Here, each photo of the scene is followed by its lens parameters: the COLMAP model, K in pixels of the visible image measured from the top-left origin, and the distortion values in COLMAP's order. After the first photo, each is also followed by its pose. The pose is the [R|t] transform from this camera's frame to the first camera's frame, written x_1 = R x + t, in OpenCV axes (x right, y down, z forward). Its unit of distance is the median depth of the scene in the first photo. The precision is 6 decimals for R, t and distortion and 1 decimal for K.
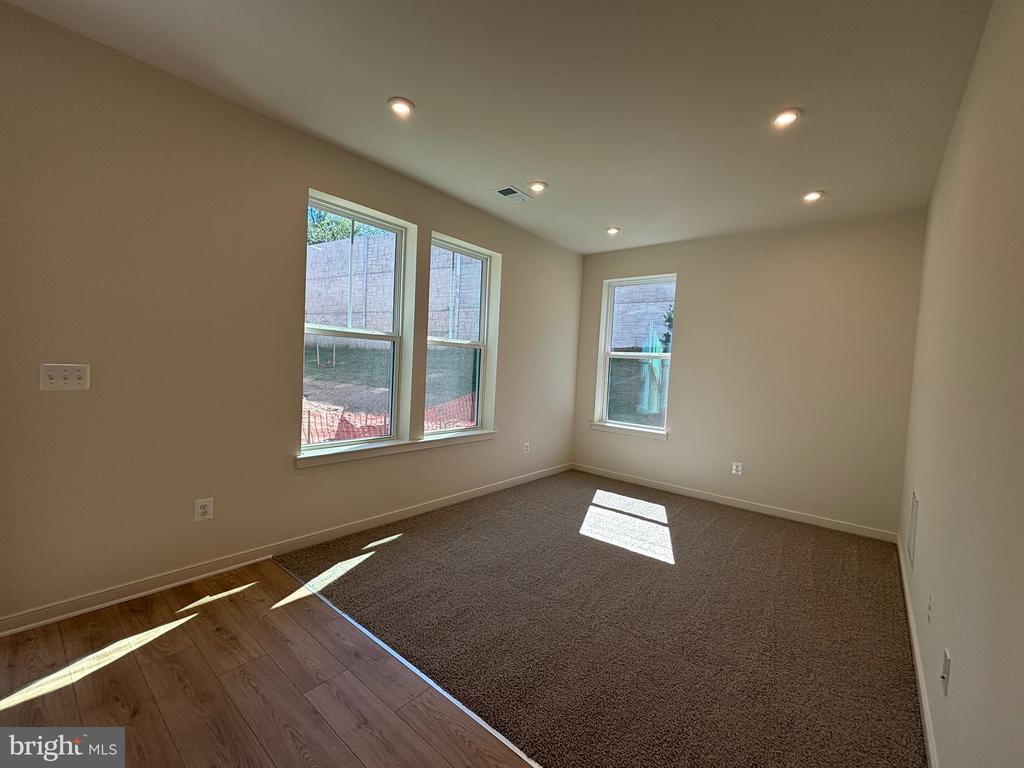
lens RADIAL K [[431.1, 0, 512.0], [0, 431.1, 384.0], [0, 0, 1]] dist [-0.006794, 0.000373]
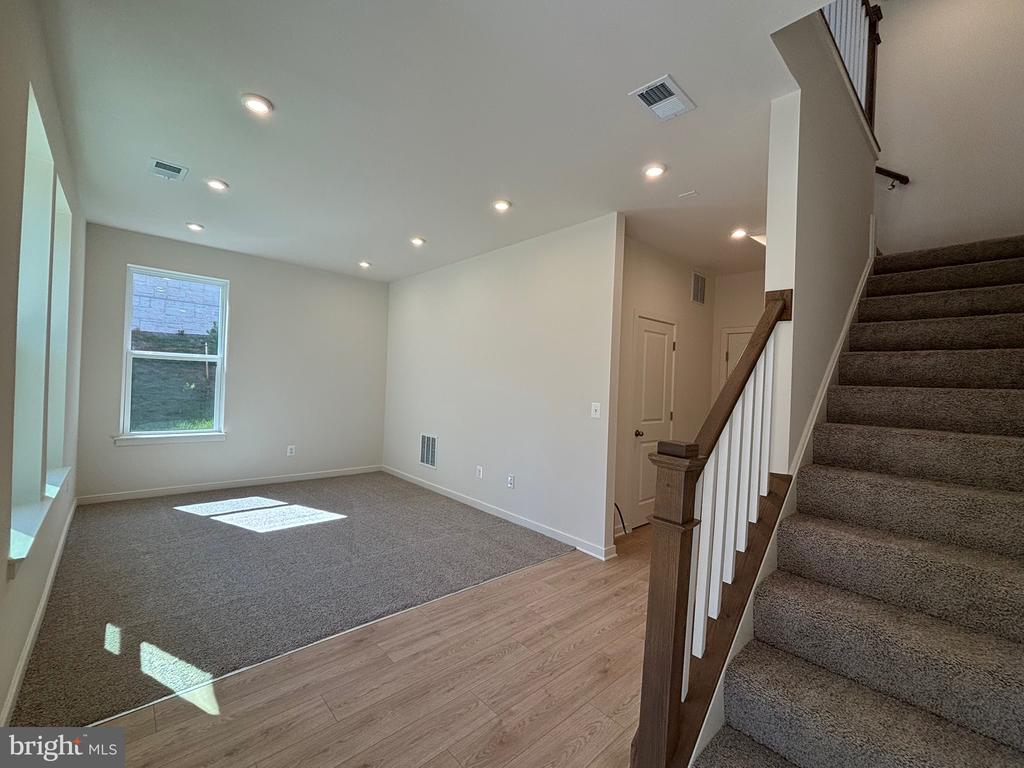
lens RADIAL K [[431.1, 0, 512.0], [0, 431.1, 384.0], [0, 0, 1]] dist [-0.006794, 0.000373]
pose [[0.138758, -0.051745, 0.988974, -0.424571], [0.015519, 0.998625, 0.050072, -0.033752], [-0.990205, 0.008400, 0.139370, 0.128402]]
